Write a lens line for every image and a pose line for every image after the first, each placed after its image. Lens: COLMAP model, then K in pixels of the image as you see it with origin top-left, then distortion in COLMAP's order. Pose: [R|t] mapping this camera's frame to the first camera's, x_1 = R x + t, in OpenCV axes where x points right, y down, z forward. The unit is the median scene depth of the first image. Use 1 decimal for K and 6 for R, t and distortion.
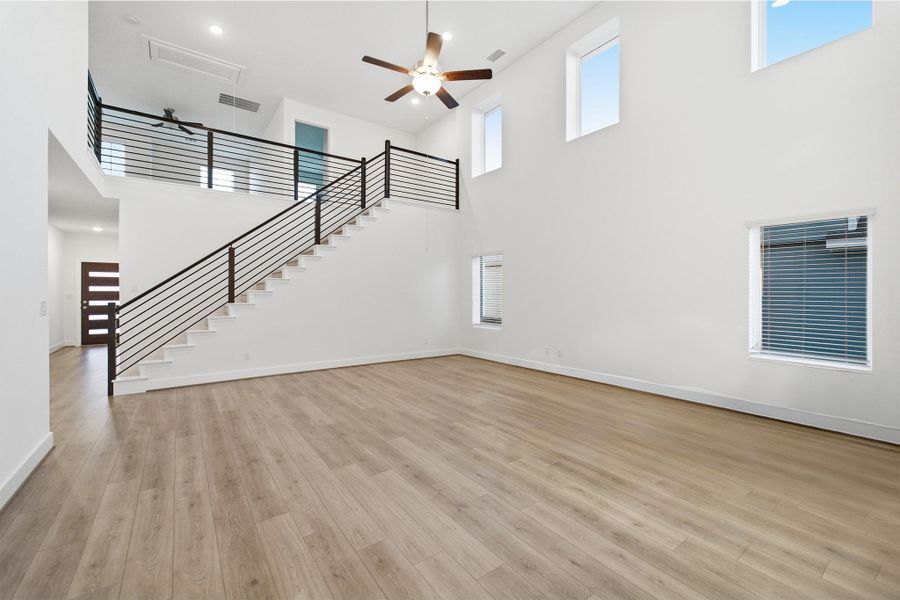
lens RADIAL K [[378.5, 0, 453.8], [0, 378.5, 291.2], [0, 0, 1]] dist [-0.009118, 0.004117]
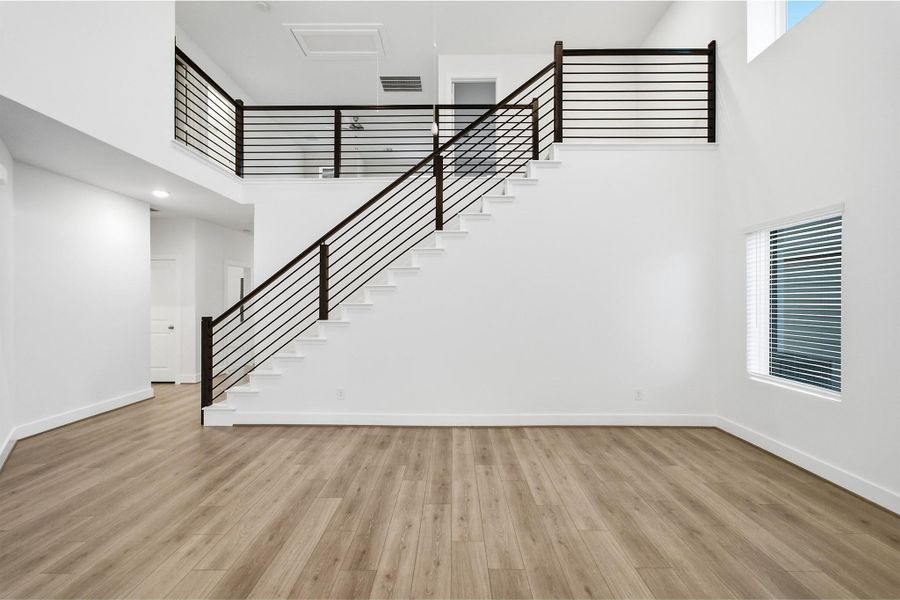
lens RADIAL K [[378.5, 0, 444.0], [0, 378.5, 303.7], [0, 0, 1]] dist [-0.009118, 0.004117]
pose [[0.796668, 0.004766, -0.604398, 0.033644], [-0.003883, 0.999989, 0.002767, -0.004568], [0.604404, 0.000142, 0.796678, 0.440999]]
